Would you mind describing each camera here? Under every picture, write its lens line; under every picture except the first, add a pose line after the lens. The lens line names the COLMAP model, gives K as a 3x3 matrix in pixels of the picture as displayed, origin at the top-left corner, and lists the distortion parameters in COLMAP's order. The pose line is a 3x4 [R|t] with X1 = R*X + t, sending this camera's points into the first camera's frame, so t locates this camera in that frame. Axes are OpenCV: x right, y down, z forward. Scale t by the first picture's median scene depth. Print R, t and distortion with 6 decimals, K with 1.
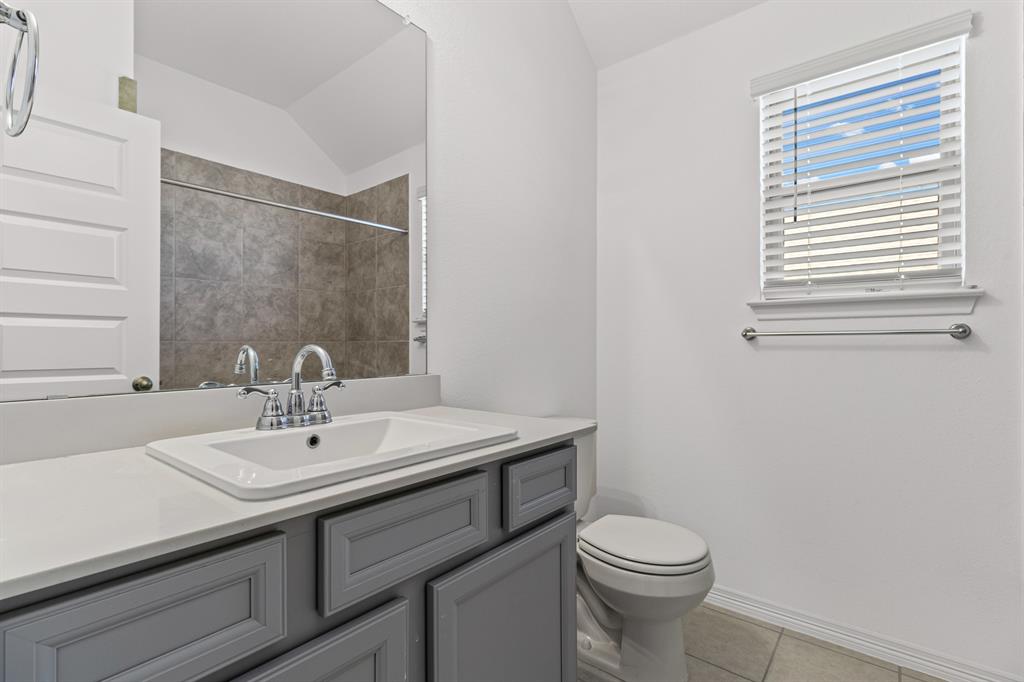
lens RADIAL K [[474.1, 0, 511.2], [0, 474.1, 334.7], [0, 0, 1]] dist [0.000476, 0.000086]
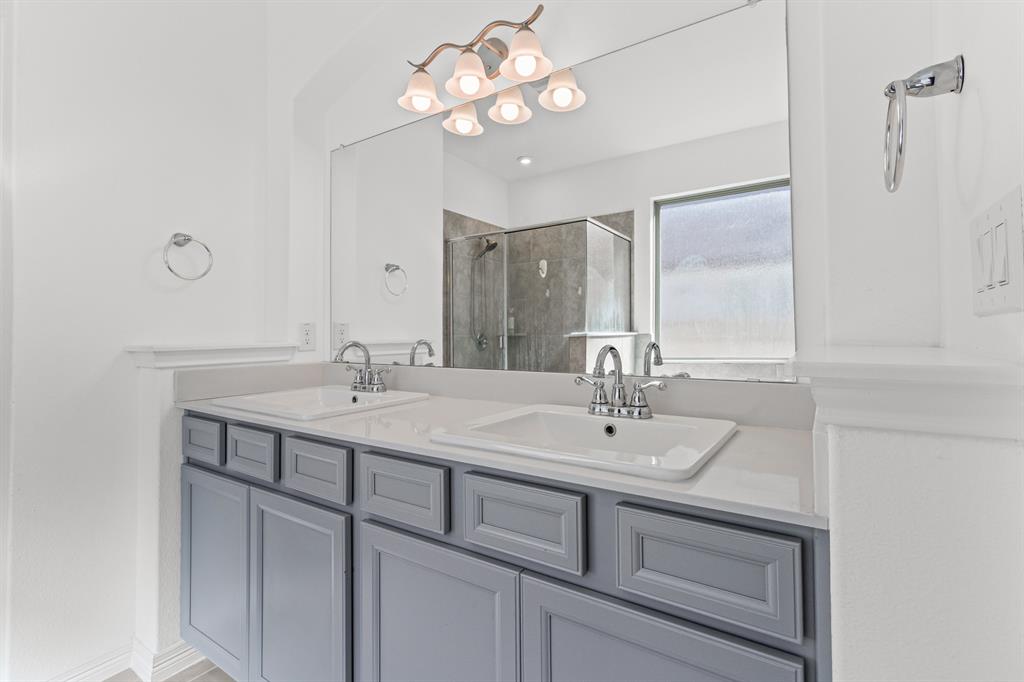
lens RADIAL K [[474.1, 0, 511.2], [0, 474.1, 334.7], [0, 0, 1]] dist [0.000476, 0.000086]
pose [[0.093702, 0.001650, -0.995599, 0.795345], [0.021119, 0.999770, 0.003644, -0.000885], [0.995376, -0.021367, 0.093645, 0.872447]]
